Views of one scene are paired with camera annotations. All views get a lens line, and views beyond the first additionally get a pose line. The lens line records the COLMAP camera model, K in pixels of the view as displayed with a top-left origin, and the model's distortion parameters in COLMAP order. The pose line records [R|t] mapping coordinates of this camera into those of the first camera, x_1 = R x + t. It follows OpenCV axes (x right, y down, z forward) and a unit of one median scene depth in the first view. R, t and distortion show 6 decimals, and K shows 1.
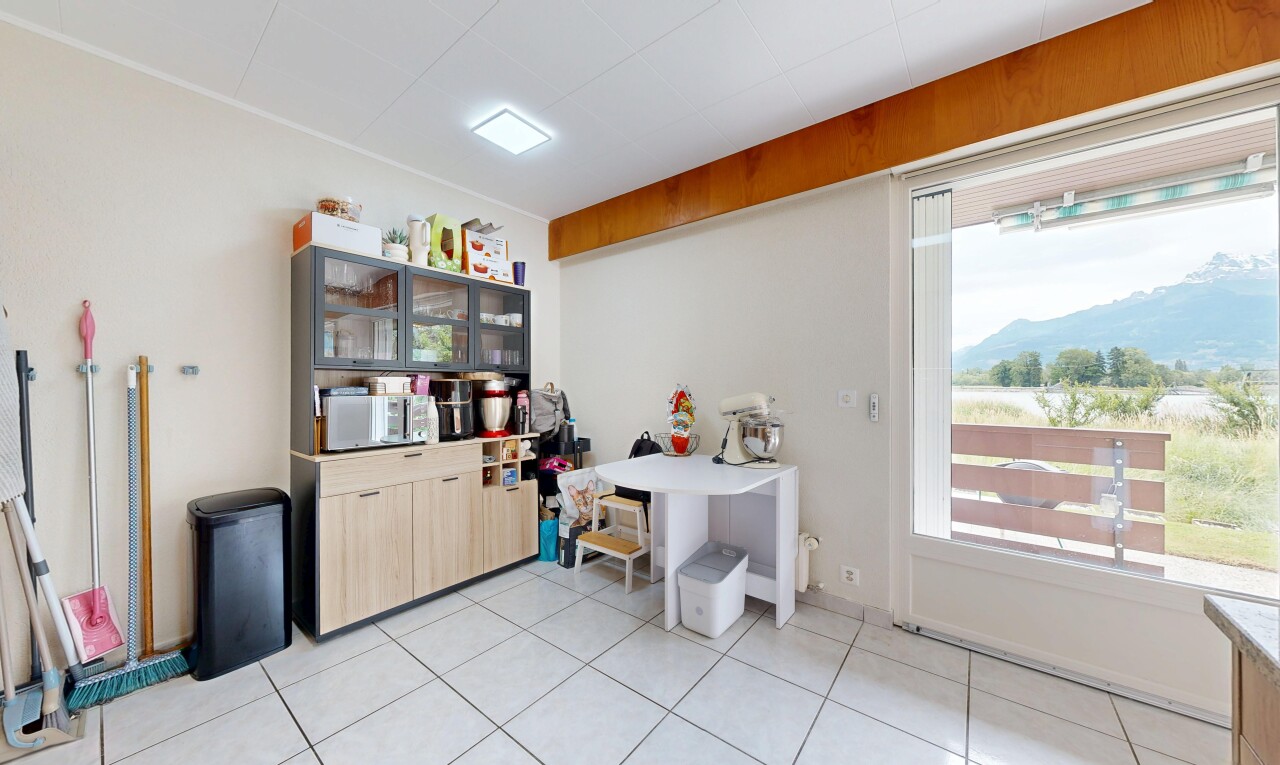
lens RADIAL K [[432.8, 0, 640.1], [0, 432.8, 384.6], [0, 0, 1]] dist [0.000345, 0.000101]
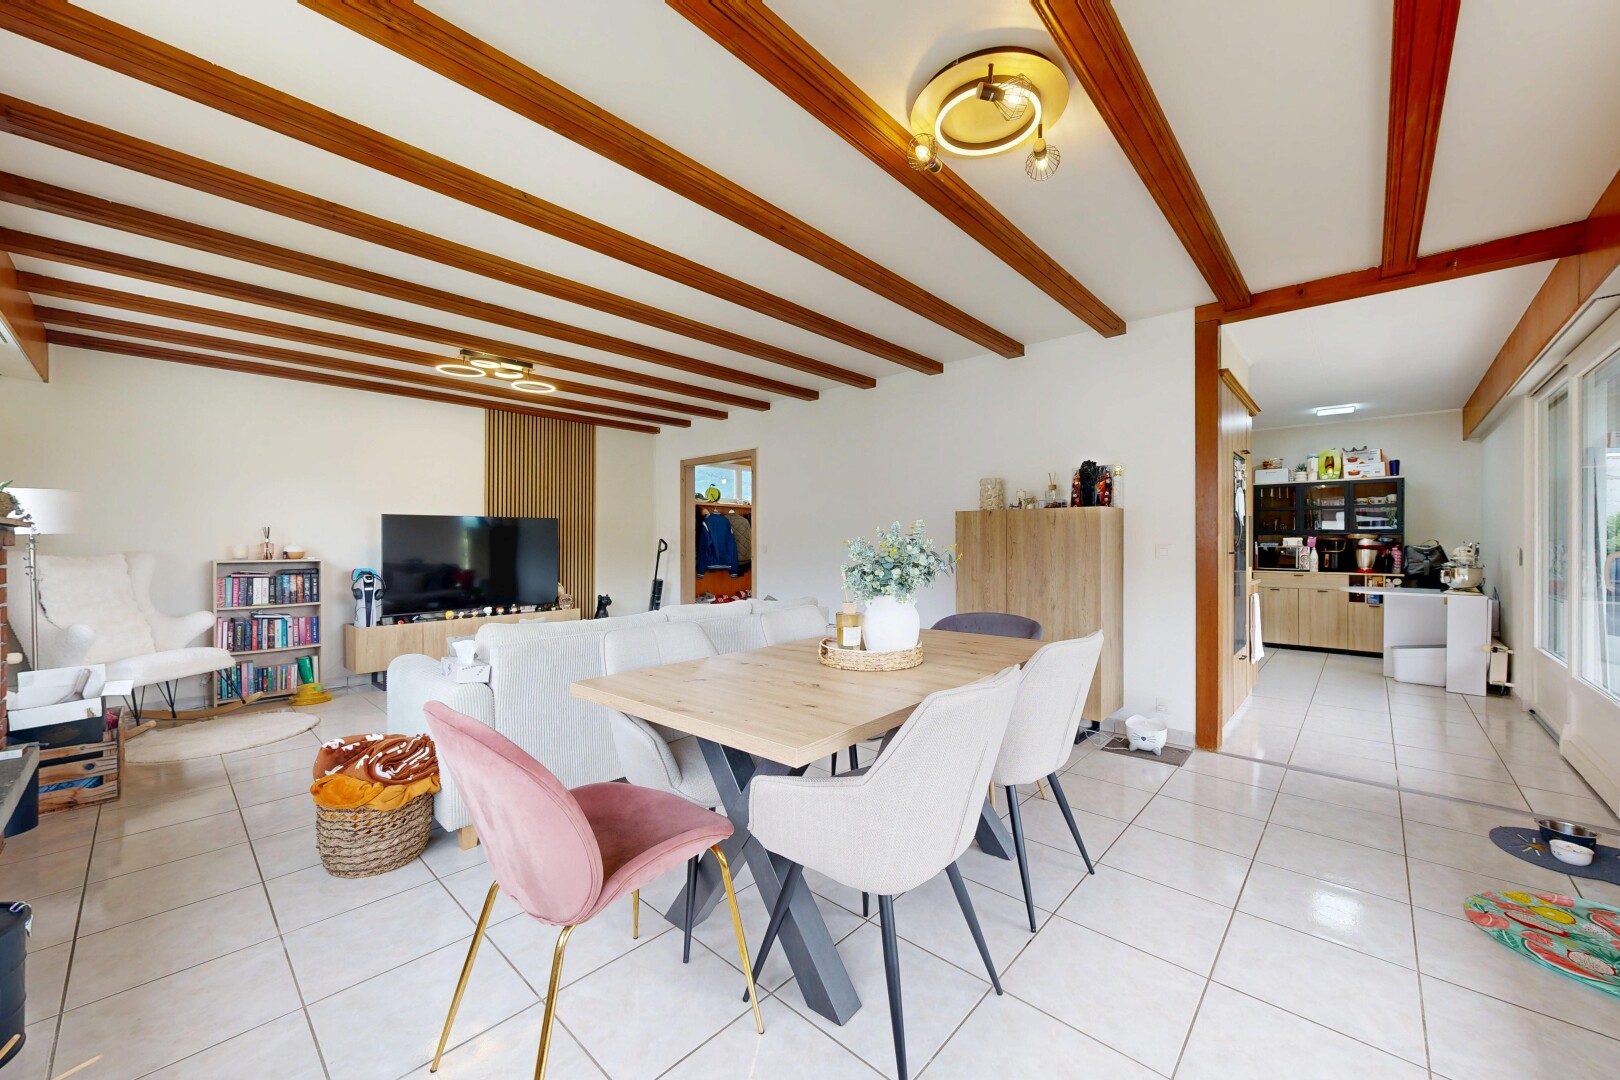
lens RADIAL K [[609.8, 0, 809.8], [0, 609.8, 543.4], [0, 0, 1]] dist [0.000211, -0.000053]
pose [[-0.082083, 0.002503, -0.996622, 2.190299], [0.000312, 0.999997, 0.002485, 0.001376], [0.996625, -0.000107, -0.082083, -0.927694]]
